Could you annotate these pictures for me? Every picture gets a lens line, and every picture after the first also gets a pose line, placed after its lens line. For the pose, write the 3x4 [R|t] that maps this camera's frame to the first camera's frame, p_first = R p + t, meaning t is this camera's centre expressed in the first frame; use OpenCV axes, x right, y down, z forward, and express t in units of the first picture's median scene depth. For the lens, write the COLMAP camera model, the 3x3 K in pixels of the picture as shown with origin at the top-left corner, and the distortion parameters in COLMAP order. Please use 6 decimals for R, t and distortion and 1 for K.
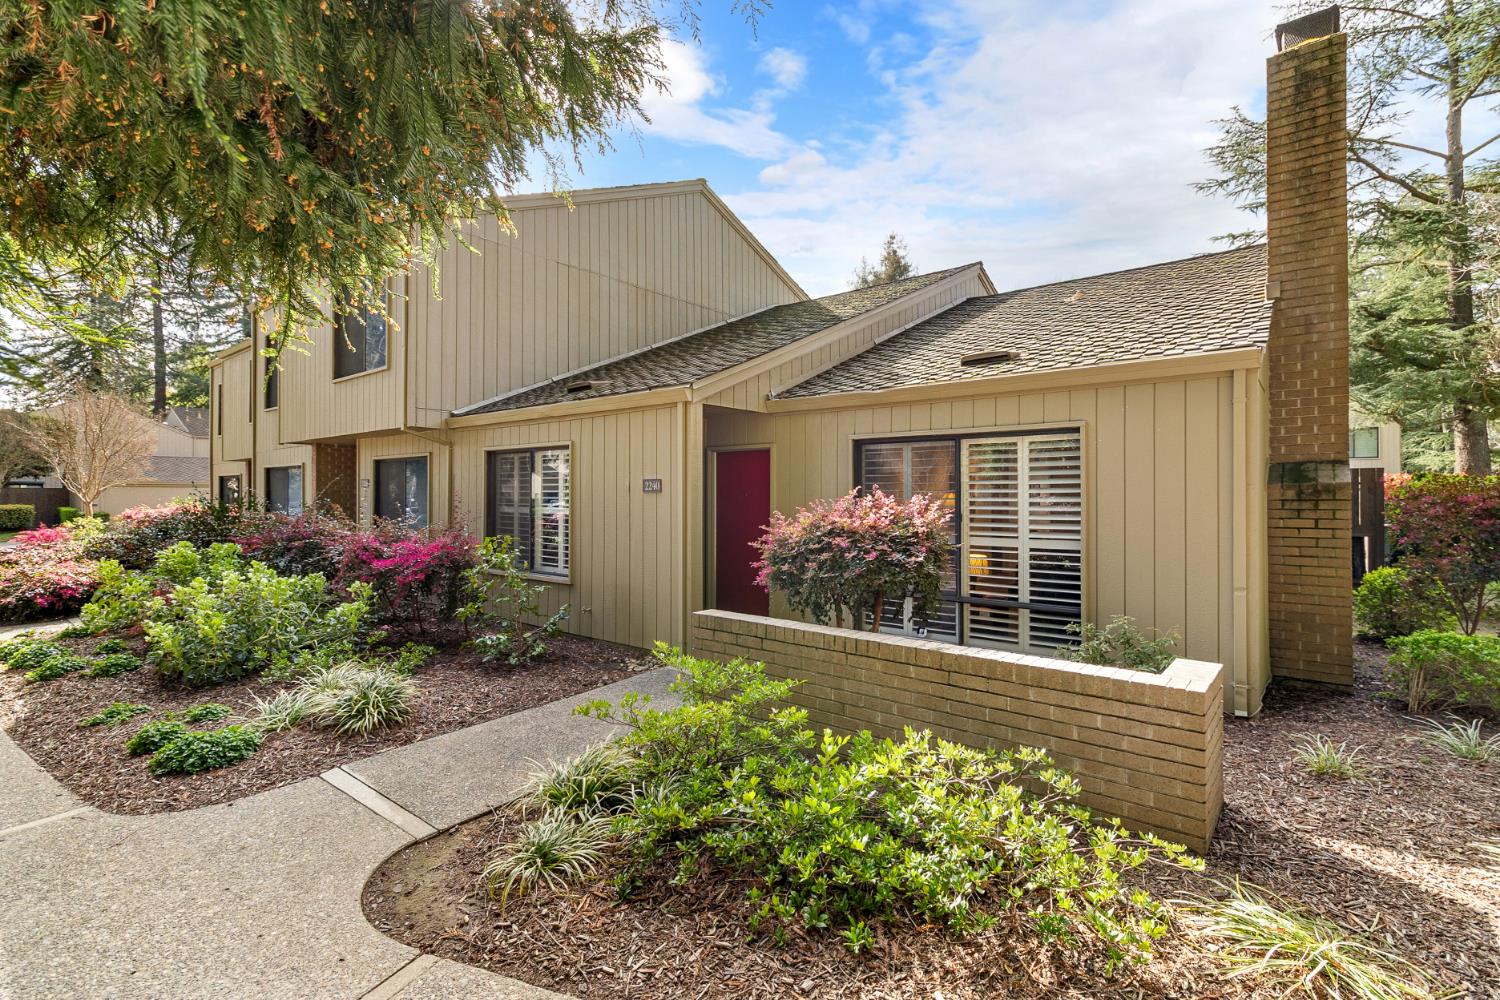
lens RADIAL K [[706.1, 0, 750.0], [0, 706.1, 500.0], [0, 0, 1]] dist [-0.000995, -0.000671]
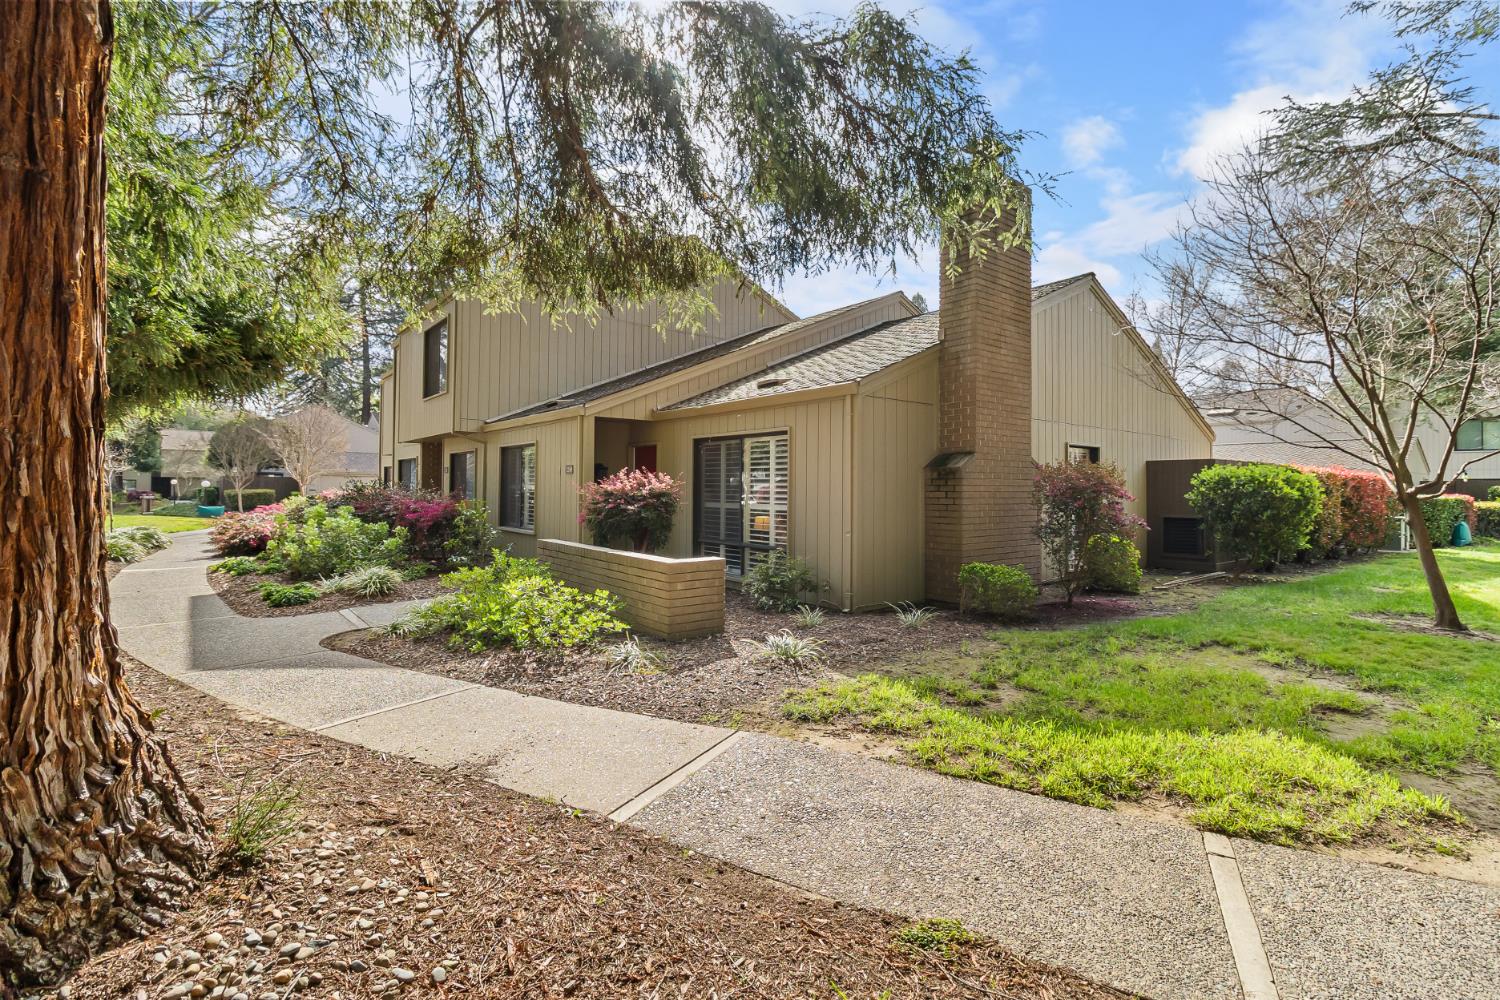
lens RADIAL K [[706.1, 0, 750.0], [0, 706.1, 500.0], [0, 0, 1]] dist [-0.000995, -0.000671]
pose [[0.976616, 0.013060, -0.214596, 0.519241], [-0.011892, 0.999907, 0.006736, 0.028460], [0.214664, -0.004027, 0.976680, -0.378960]]
